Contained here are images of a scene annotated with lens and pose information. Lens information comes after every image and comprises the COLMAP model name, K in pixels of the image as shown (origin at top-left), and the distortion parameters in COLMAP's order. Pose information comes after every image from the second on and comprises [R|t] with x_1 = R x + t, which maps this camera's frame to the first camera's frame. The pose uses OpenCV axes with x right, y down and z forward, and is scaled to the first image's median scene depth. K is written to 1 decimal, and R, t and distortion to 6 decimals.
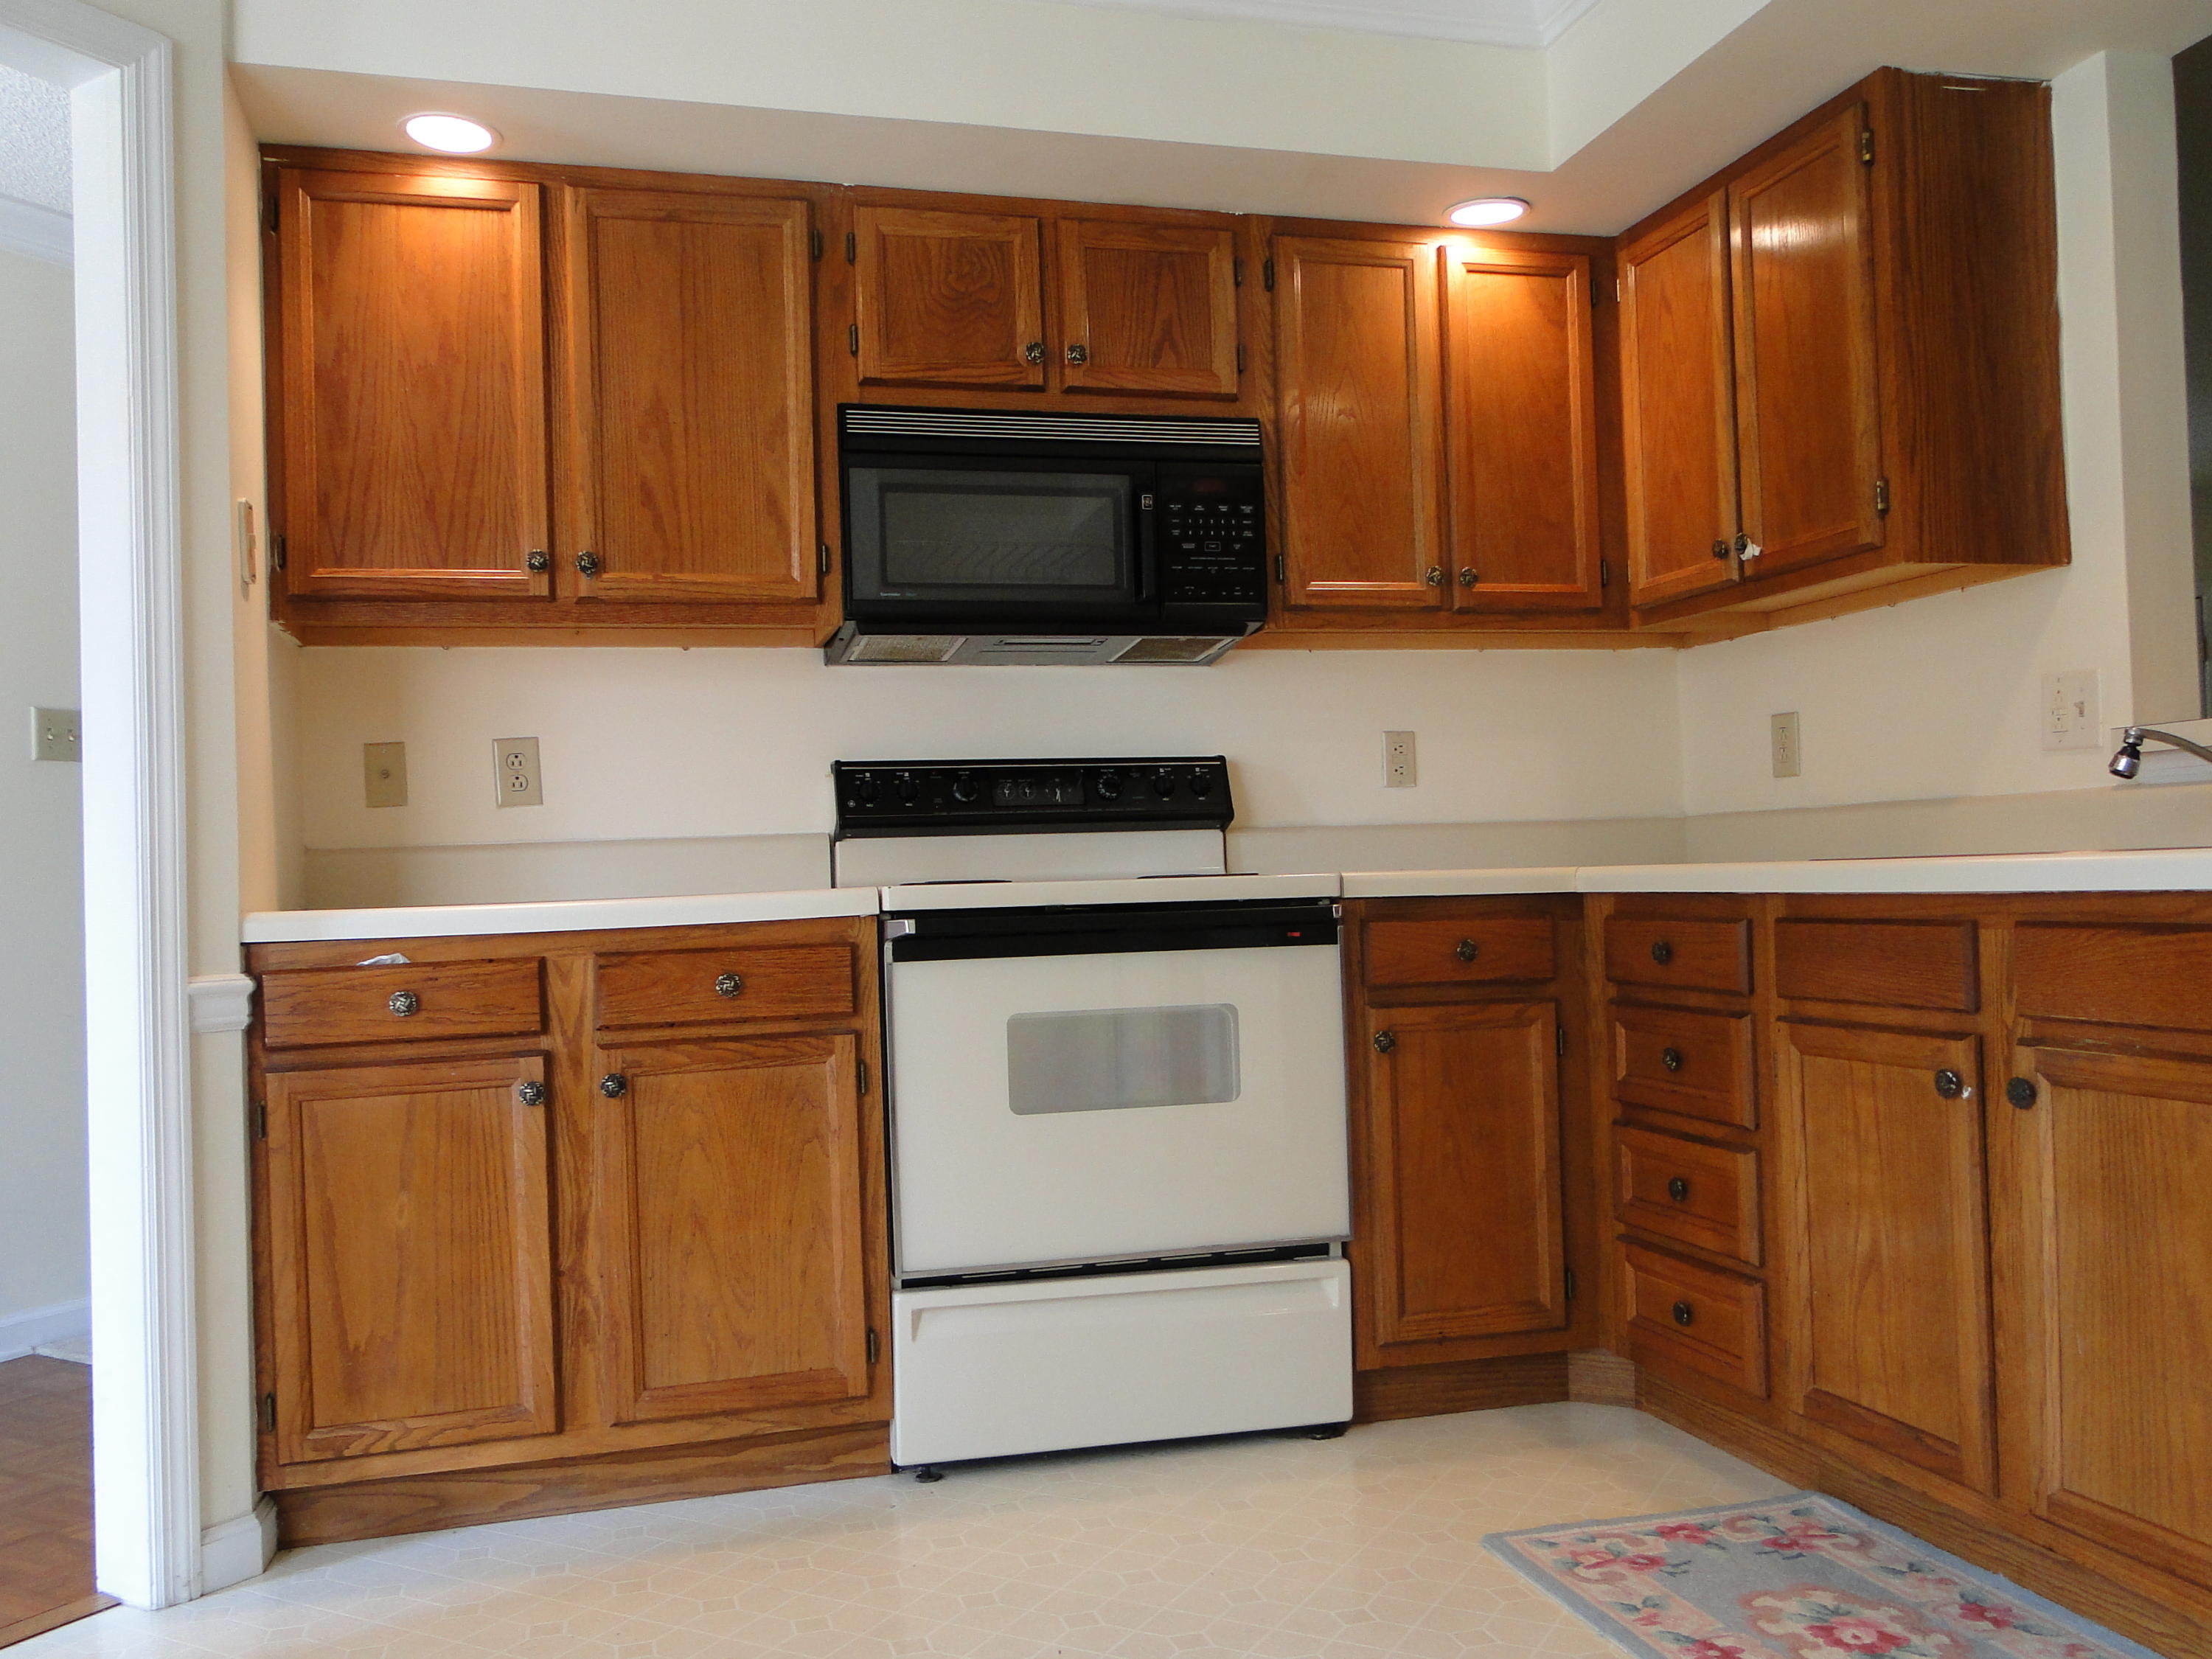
lens RADIAL K [[1839.5, 0, 1096.0], [0, 1839.5, 834.7], [0, 0, 1]] dist [0.011285, -0.012687]
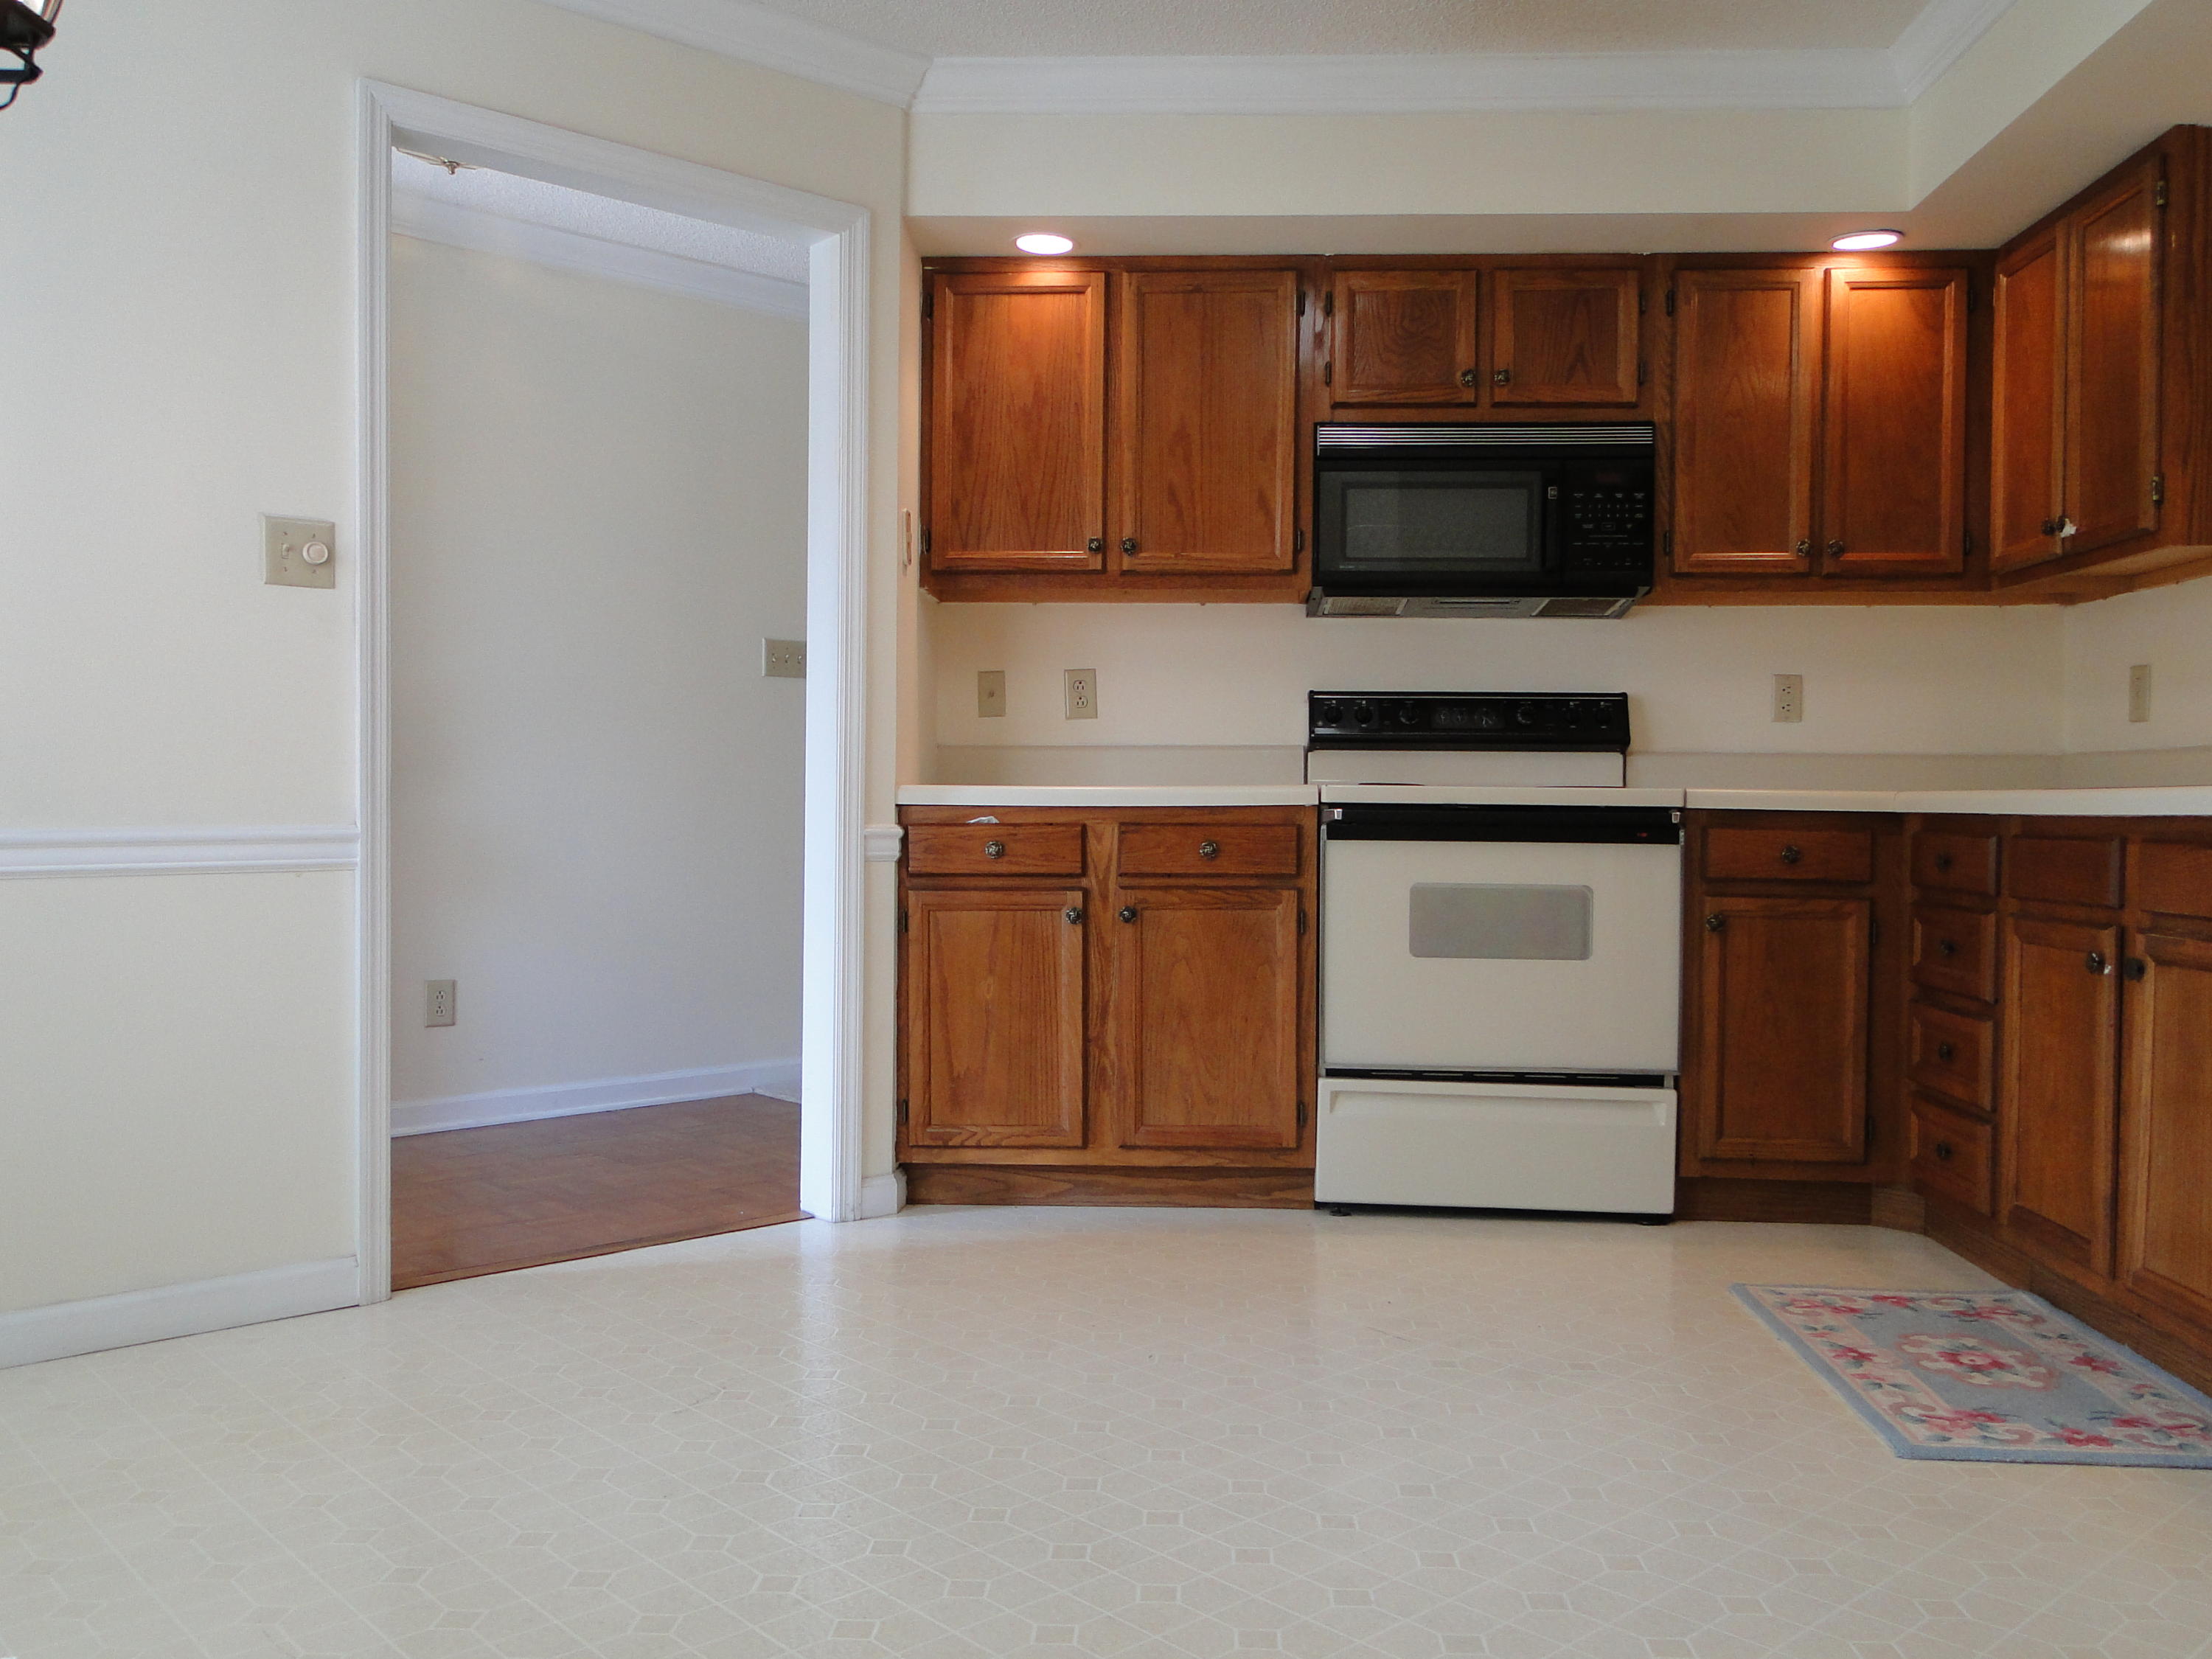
lens RADIAL K [[1839.5, 0, 1107.0], [0, 1839.5, 834.0], [0, 0, 1]] dist [0.011285, -0.012687]
pose [[0.948294, 0.045683, -0.314088, 0.163120], [-0.032042, 0.998311, 0.048461, 0.003607], [0.315771, -0.035891, 0.948156, -0.350340]]
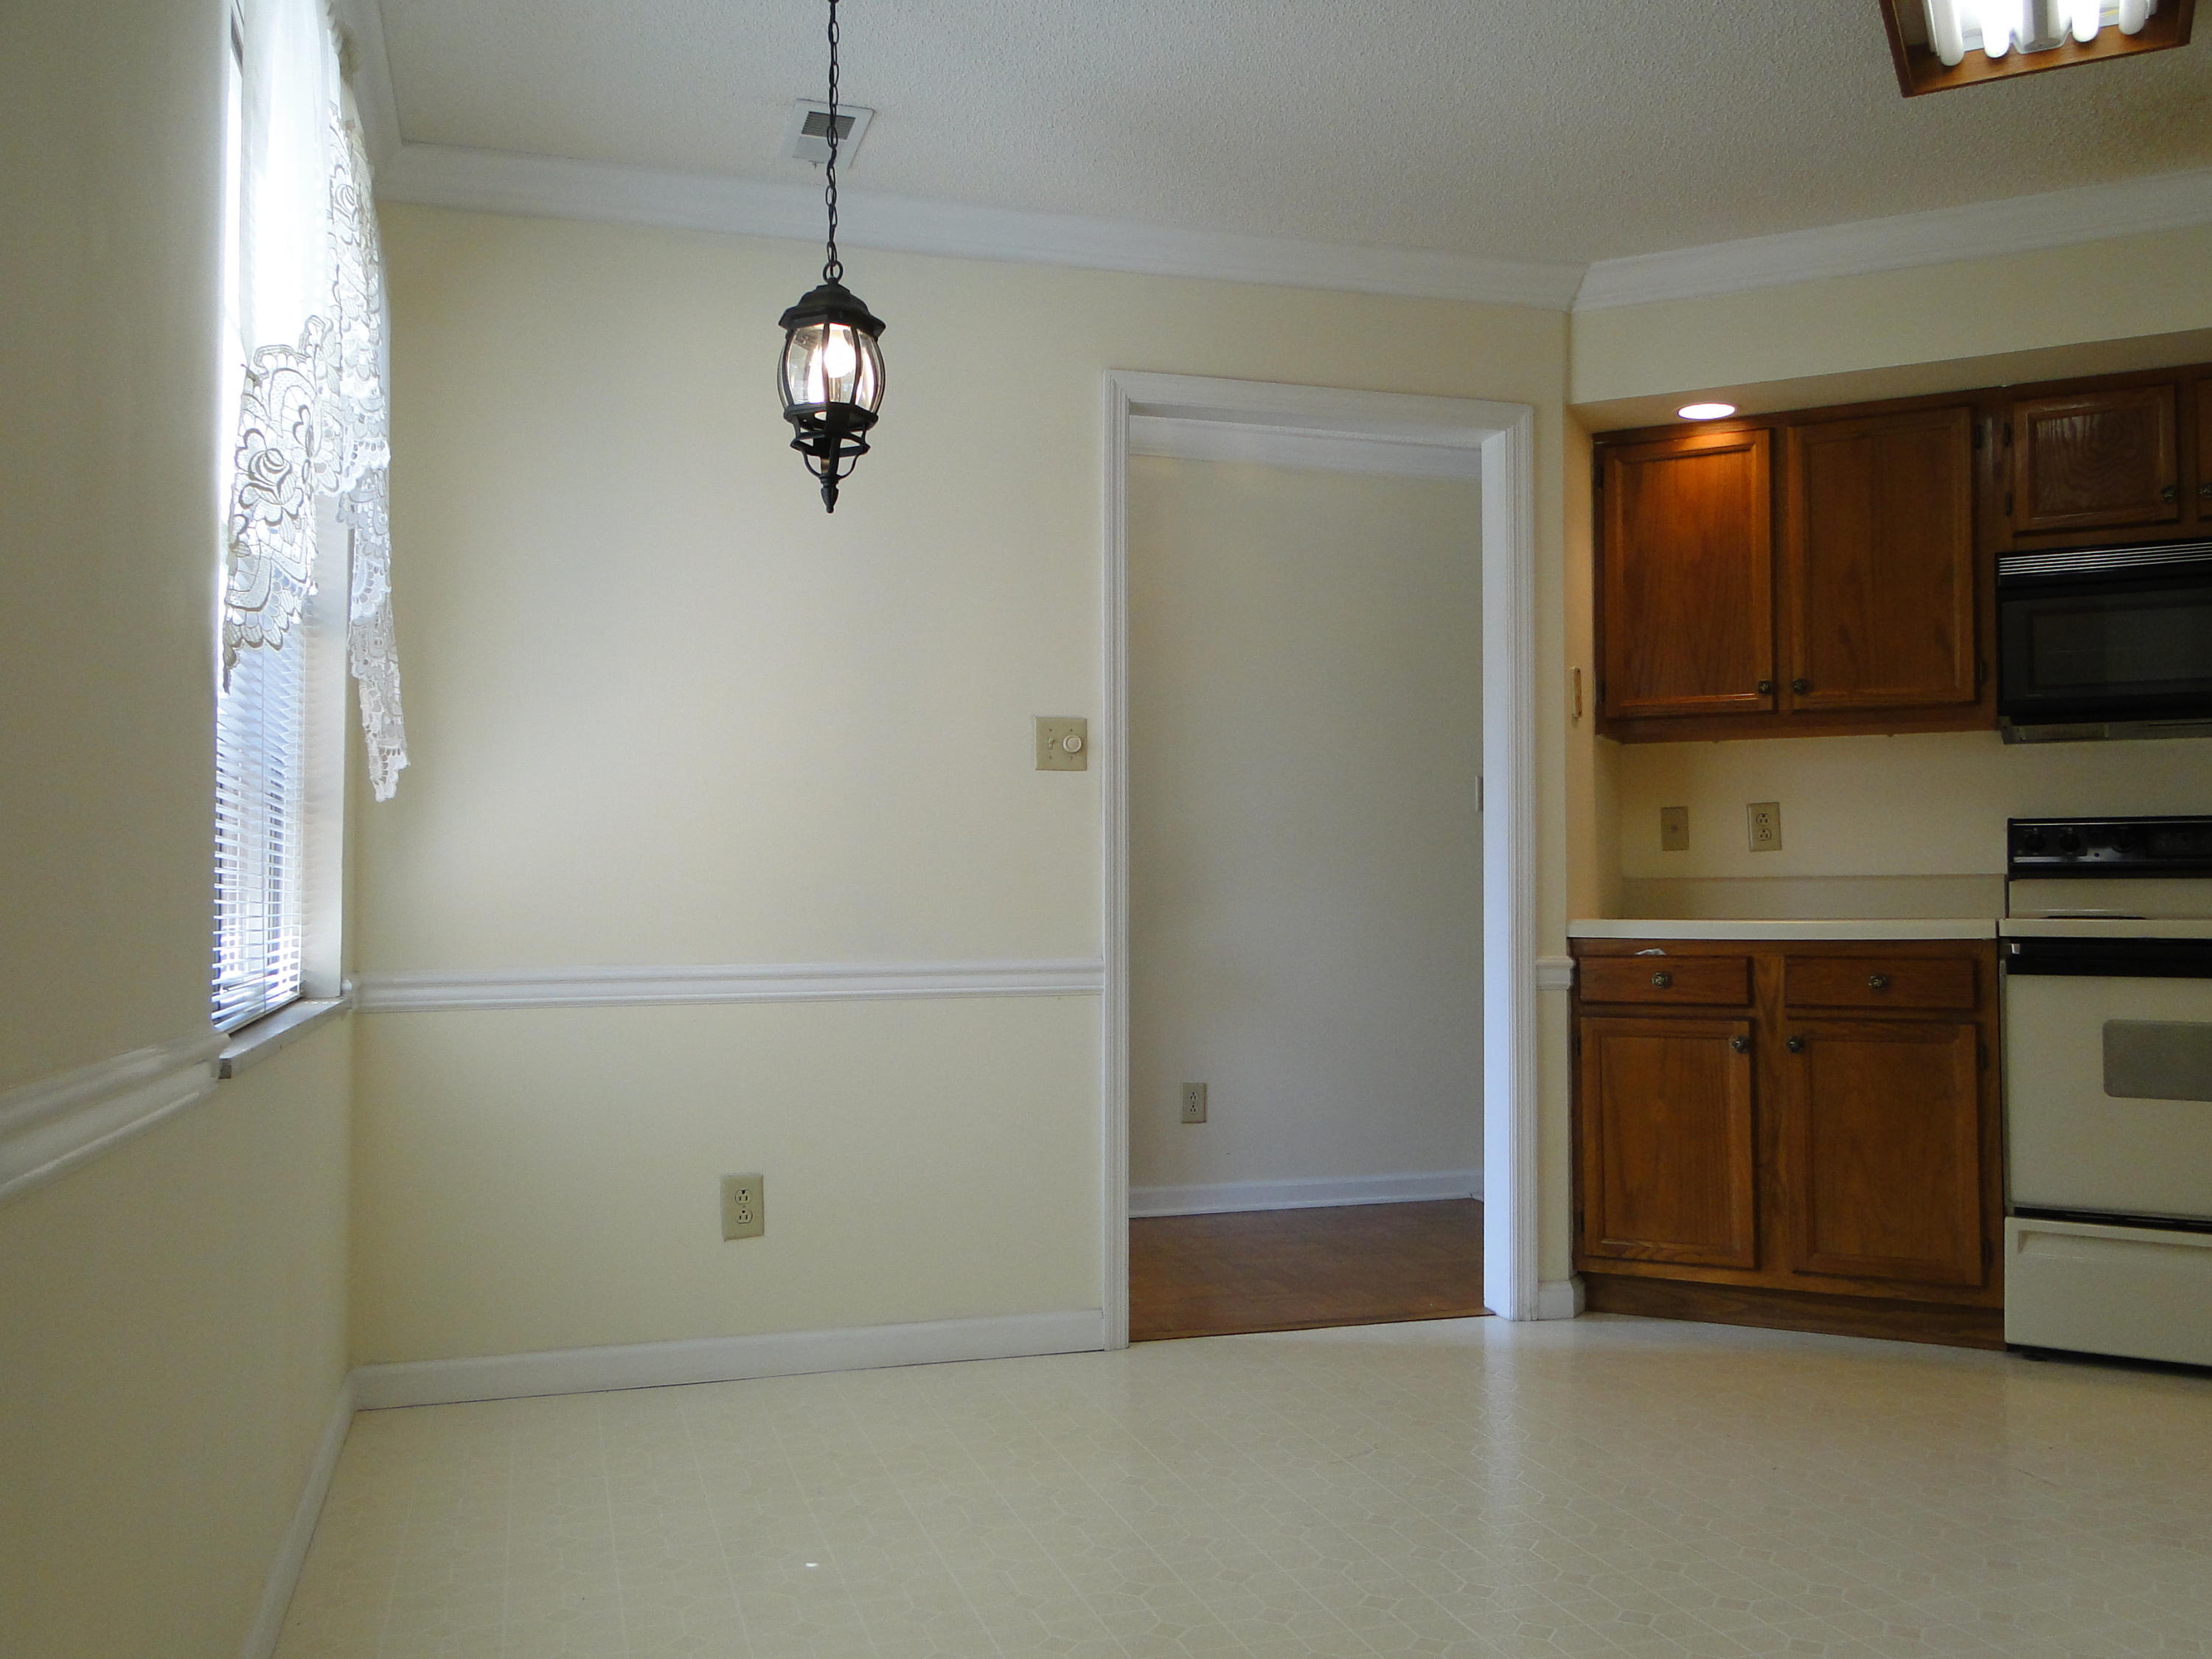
lens RADIAL K [[1839.5, 0, 1100.7], [0, 1839.5, 830.9], [0, 0, 1]] dist [0.011285, -0.012687]
pose [[0.730851, 0.007662, -0.682495, 0.325169], [-0.010277, 0.999947, 0.000220, -0.029775], [0.682460, 0.006853, 0.730891, -0.450651]]
